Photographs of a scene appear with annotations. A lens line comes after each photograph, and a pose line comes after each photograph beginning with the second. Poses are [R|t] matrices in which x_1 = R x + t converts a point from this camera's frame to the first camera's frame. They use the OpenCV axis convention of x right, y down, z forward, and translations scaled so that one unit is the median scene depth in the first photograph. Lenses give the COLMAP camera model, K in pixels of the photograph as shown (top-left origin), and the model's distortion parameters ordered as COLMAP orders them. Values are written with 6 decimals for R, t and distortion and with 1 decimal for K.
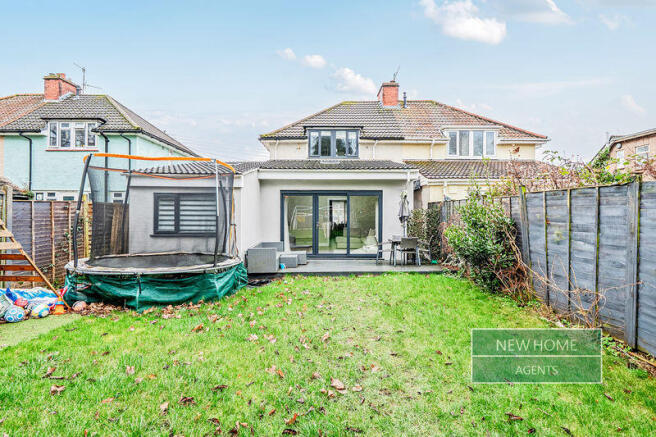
lens RADIAL K [[345.4, 0, 327.6], [0, 345.4, 217.2], [0, 0, 1]] dist [-0.006304, 0.000632]
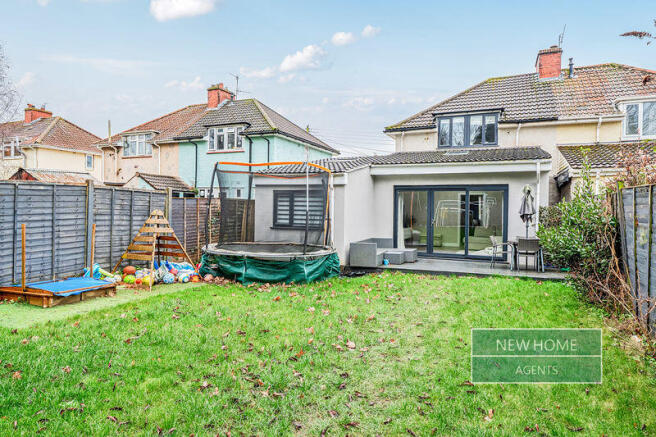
lens RADIAL K [[394.7, 0, 328.4], [0, 394.7, 217.4], [0, 0, 1]] dist [0.001180, 0.001426]
pose [[0.917704, 0.018484, -0.396834, 0.140095], [-0.014467, 0.999809, 0.013112, -0.000484], [0.397001, -0.006292, 0.917797, -0.097694]]
